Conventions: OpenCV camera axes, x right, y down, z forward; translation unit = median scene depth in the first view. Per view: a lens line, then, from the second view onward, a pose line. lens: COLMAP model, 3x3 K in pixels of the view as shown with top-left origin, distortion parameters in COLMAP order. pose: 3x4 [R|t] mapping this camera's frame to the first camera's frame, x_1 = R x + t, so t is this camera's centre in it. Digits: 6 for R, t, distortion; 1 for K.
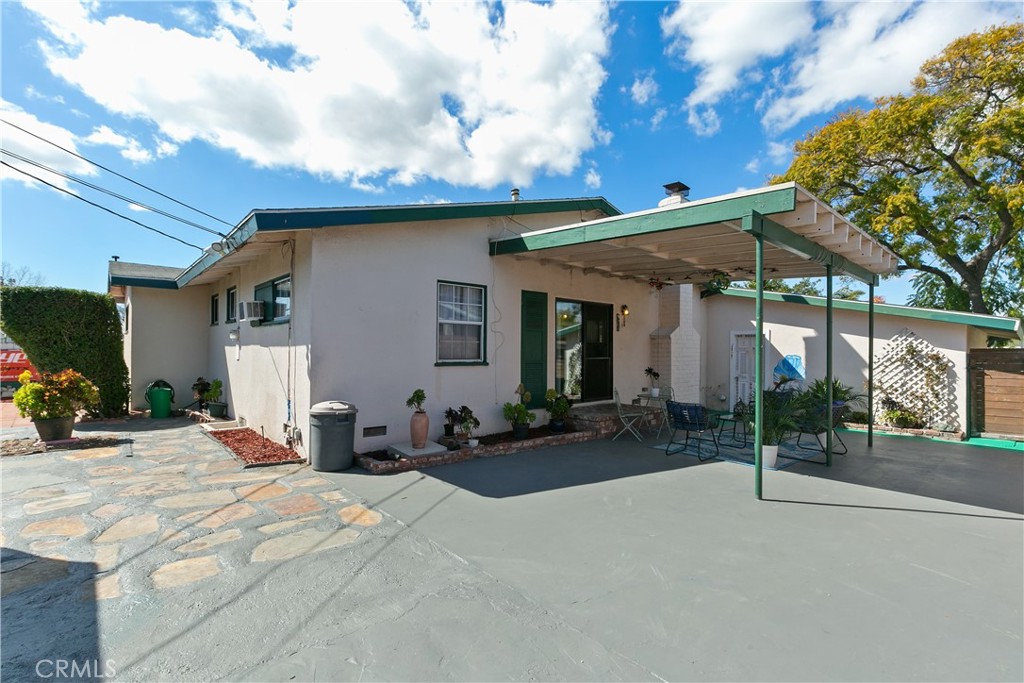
lens RADIAL K [[460.0, 0, 521.3], [0, 460.0, 341.4], [0, 0, 1]] dist [0.003715, 0.000026]
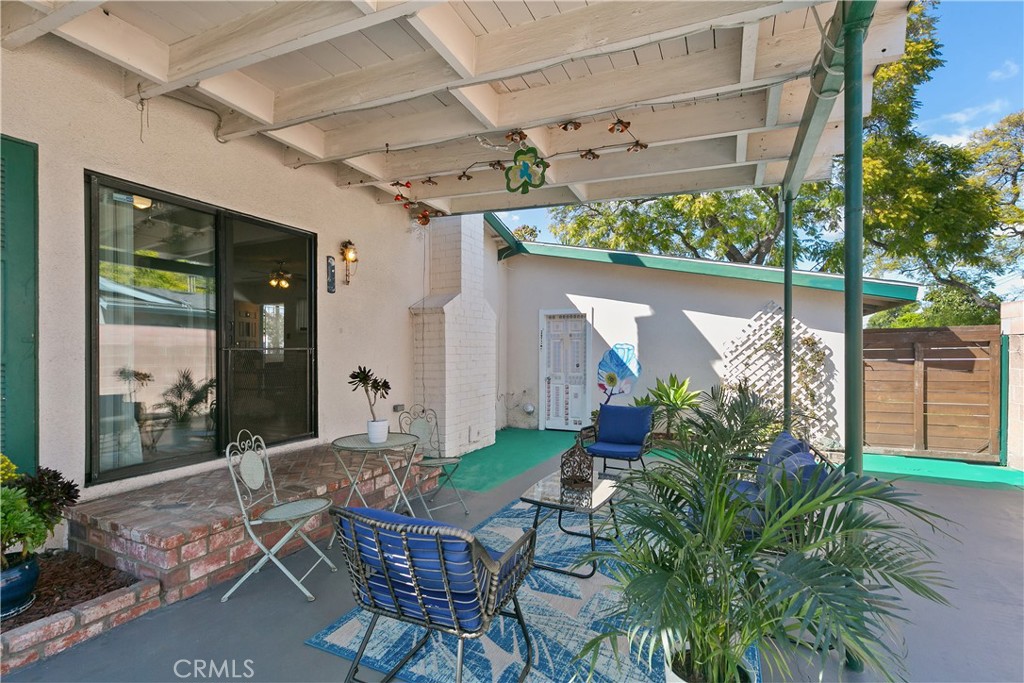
lens RADIAL K [[460.0, 0, 495.3], [0, 460.0, 350.8], [0, 0, 1]] dist [0.003715, 0.000026]
pose [[0.940103, -0.013314, 0.340629, 0.207106], [0.006092, 0.999734, 0.022263, 0.028202], [-0.340835, -0.018854, 0.939934, 0.492230]]
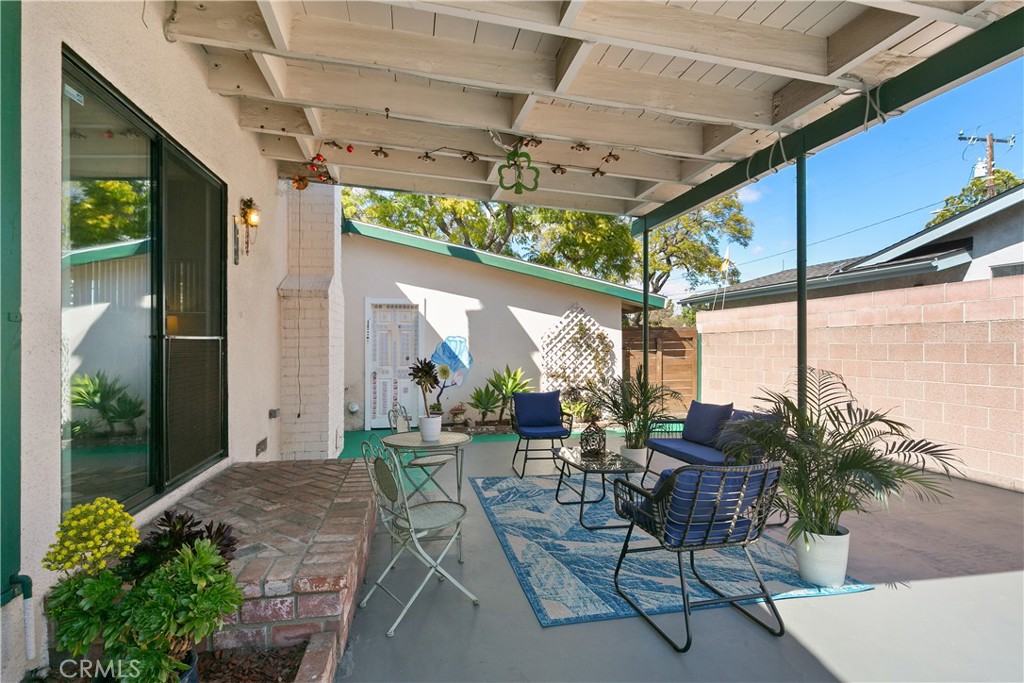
lens RADIAL K [[506.1, 0, 509.0], [0, 506.1, 340.1], [0, 0, 1]] dist [0.000812, -0.000086]
pose [[0.545287, -0.004589, 0.838237, -0.007399], [-0.011102, 0.999858, 0.012696, 0.029595], [-0.838176, -0.016229, 0.545158, 0.602438]]
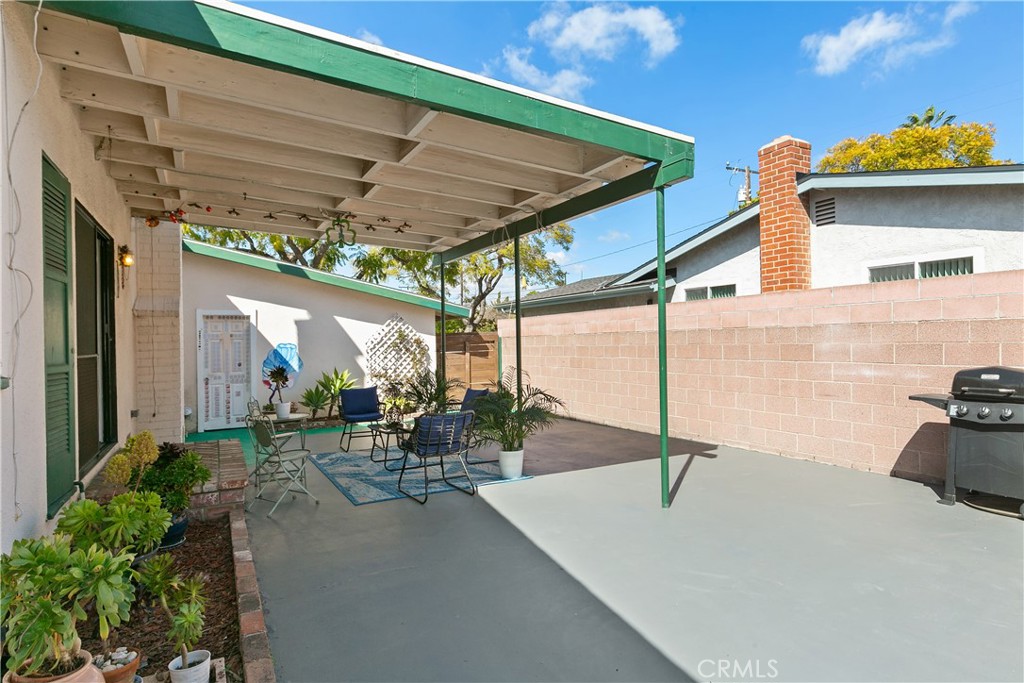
lens RADIAL K [[545.6, 0, 504.9], [0, 545.6, 337.1], [0, 0, 1]] dist [-0.001553, -0.001445]
pose [[0.275592, -0.007855, 0.961243, -0.224333], [0.000538, 0.999968, 0.008017, 0.013995], [-0.961275, -0.001692, 0.275587, 0.458374]]
